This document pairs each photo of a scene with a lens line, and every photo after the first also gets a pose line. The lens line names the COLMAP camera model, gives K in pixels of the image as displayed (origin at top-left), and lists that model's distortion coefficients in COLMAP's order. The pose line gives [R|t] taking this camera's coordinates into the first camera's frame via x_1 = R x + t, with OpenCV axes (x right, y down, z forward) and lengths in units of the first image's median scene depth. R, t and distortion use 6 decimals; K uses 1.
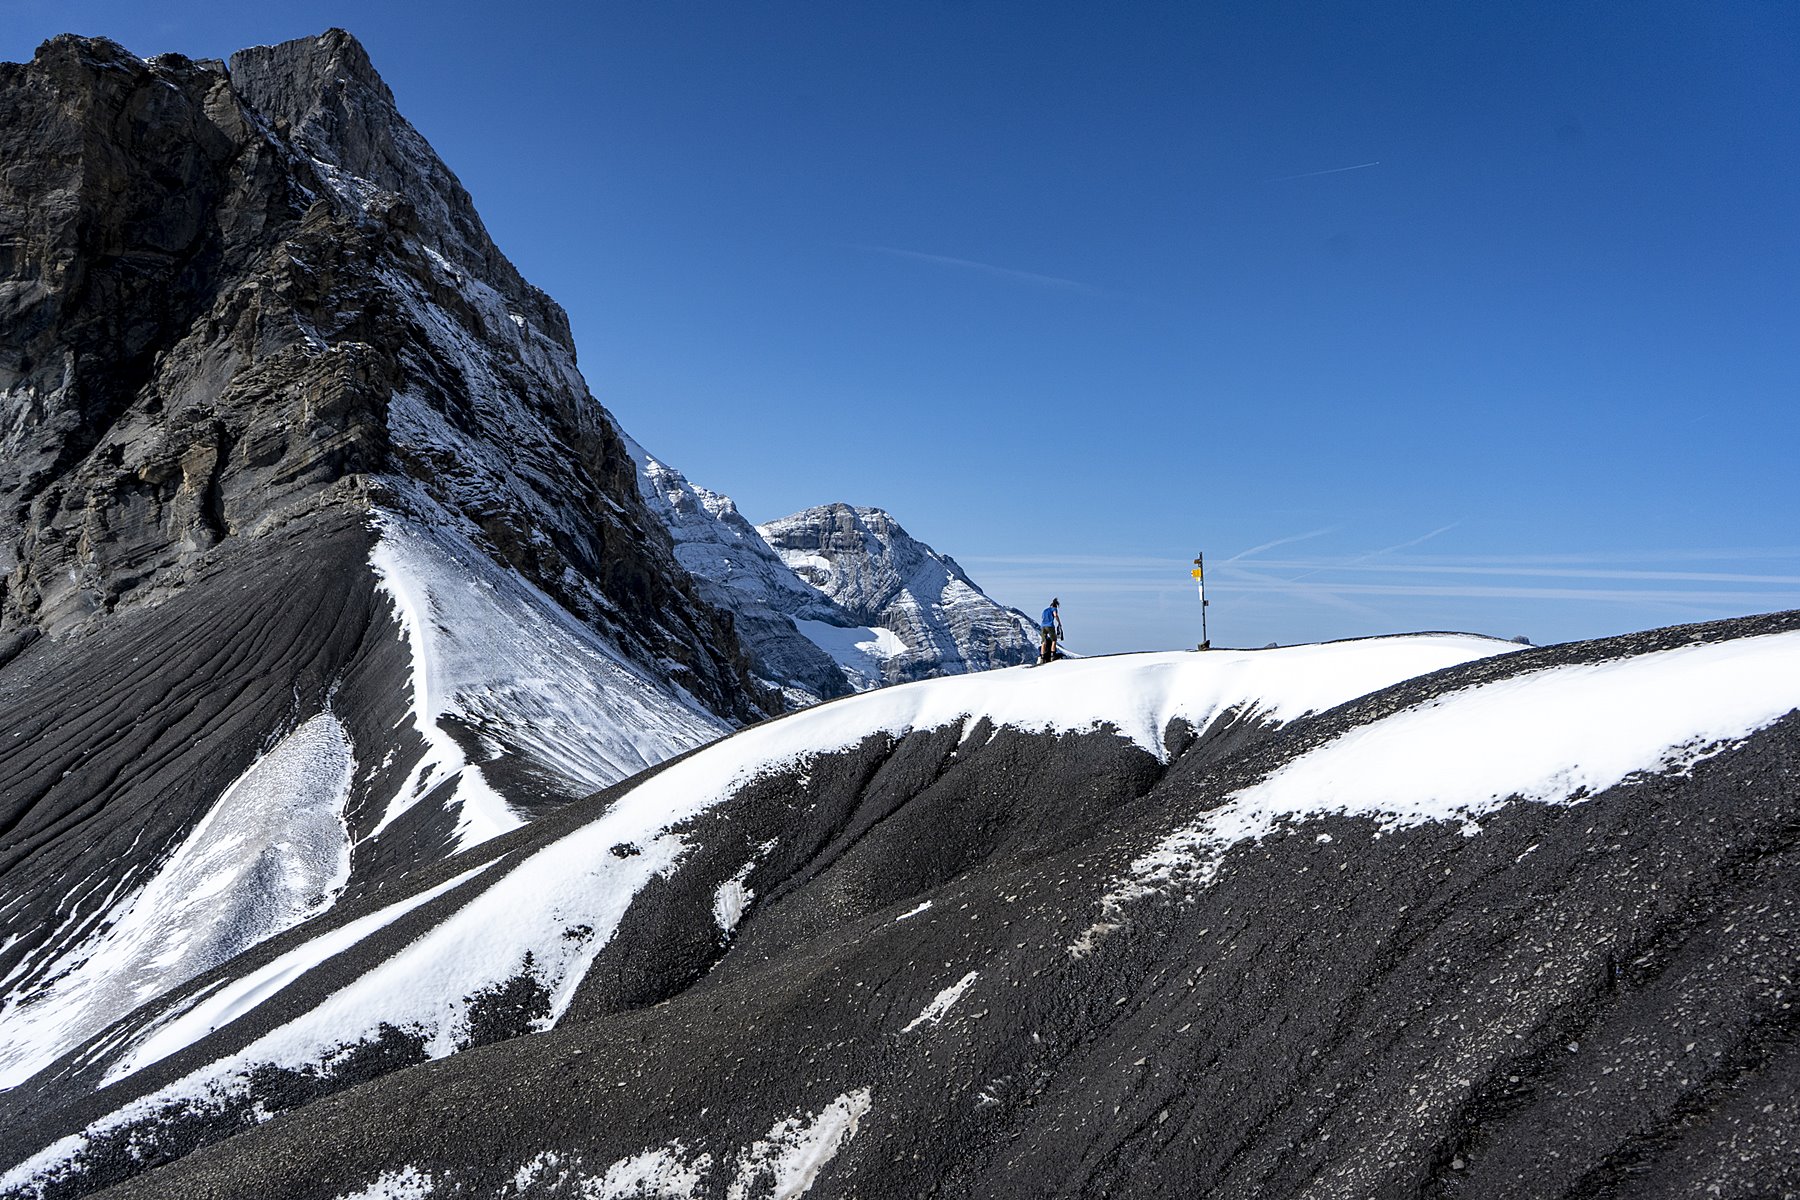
lens RADIAL K [[1445.6, 0, 900.2], [0, 1445.6, 592.2], [0, 0, 1]] dist [-0.005733, 0.011925]
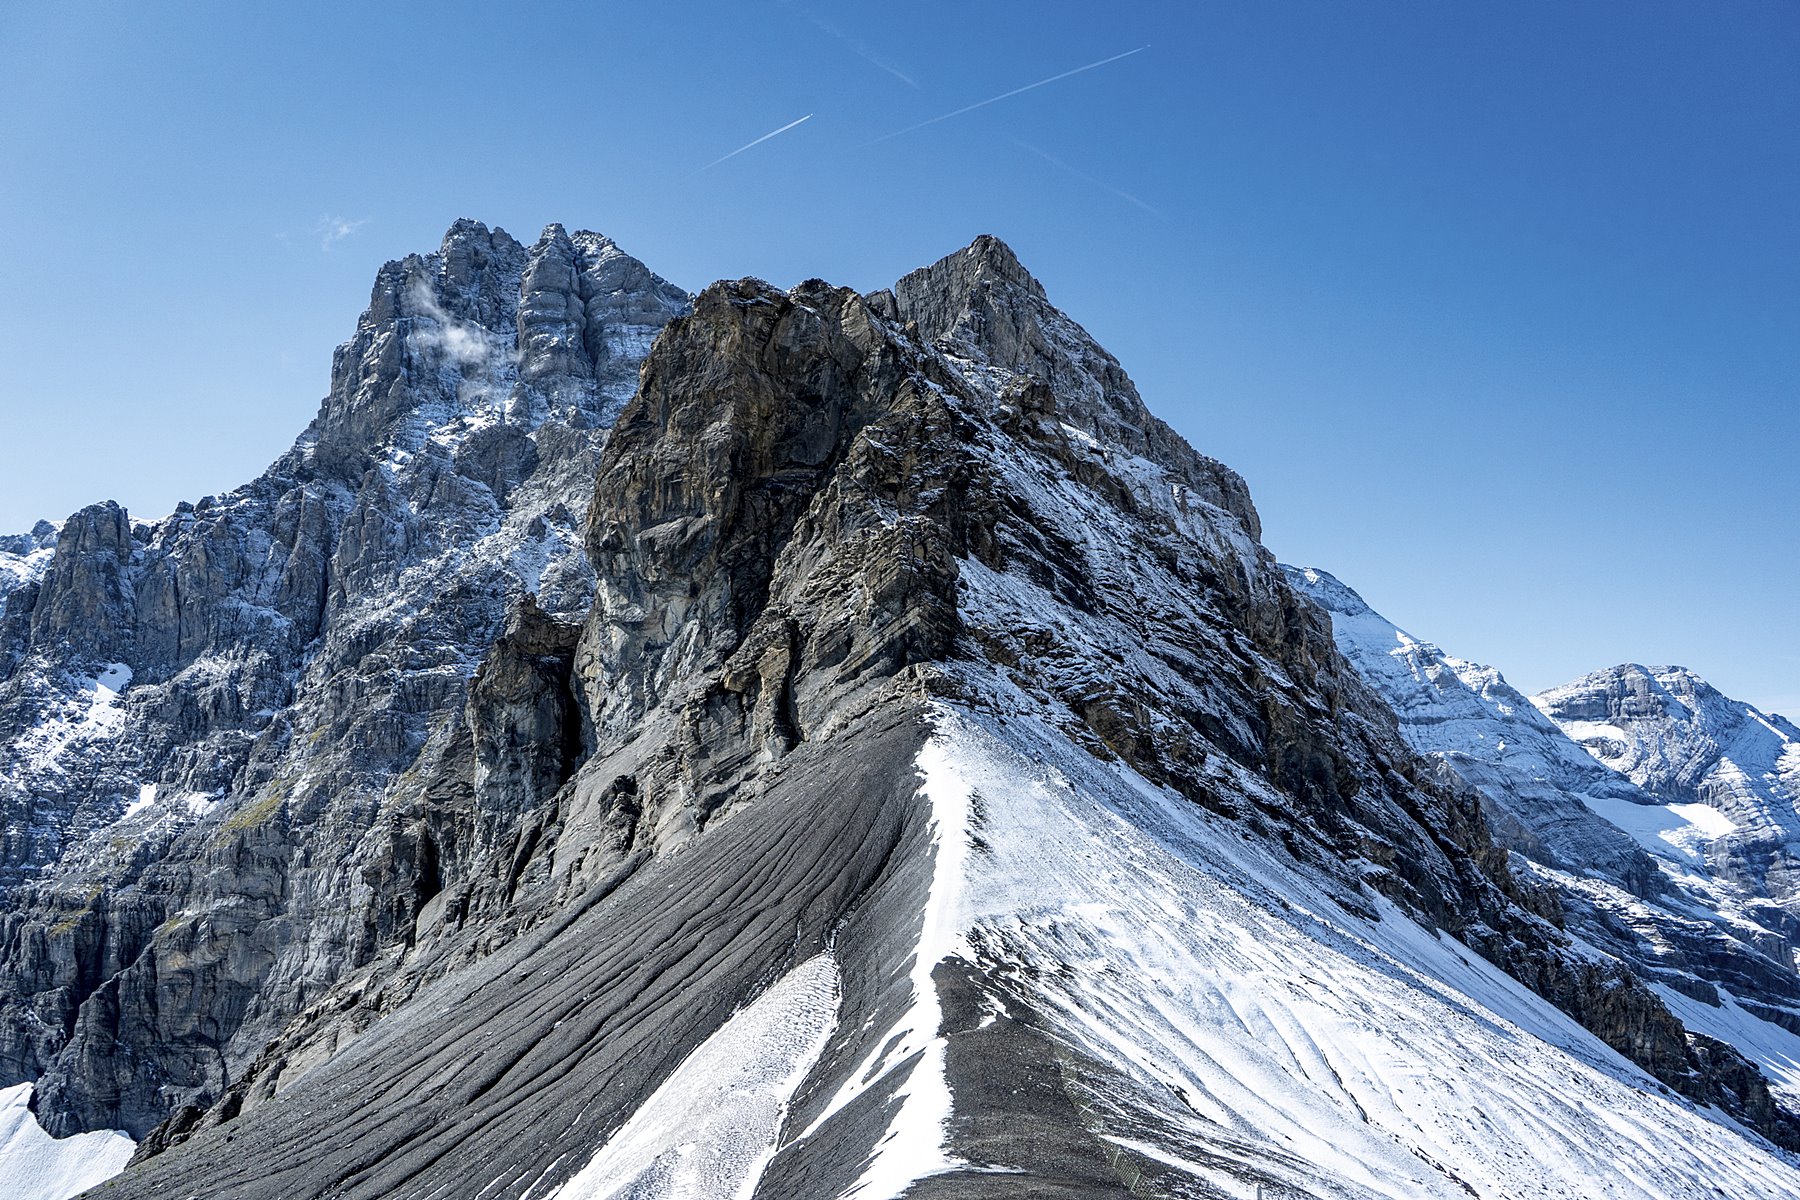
lens RADIAL K [[1445.6, 0, 900.2], [0, 1445.6, 592.2], [0, 0, 1]] dist [-0.005733, 0.011925]
pose [[0.869431, -0.109965, -0.481661, 0.029554], [0.046432, 0.988787, -0.141932, -0.000119], [0.491868, 0.101035, 0.864788, 0.163367]]
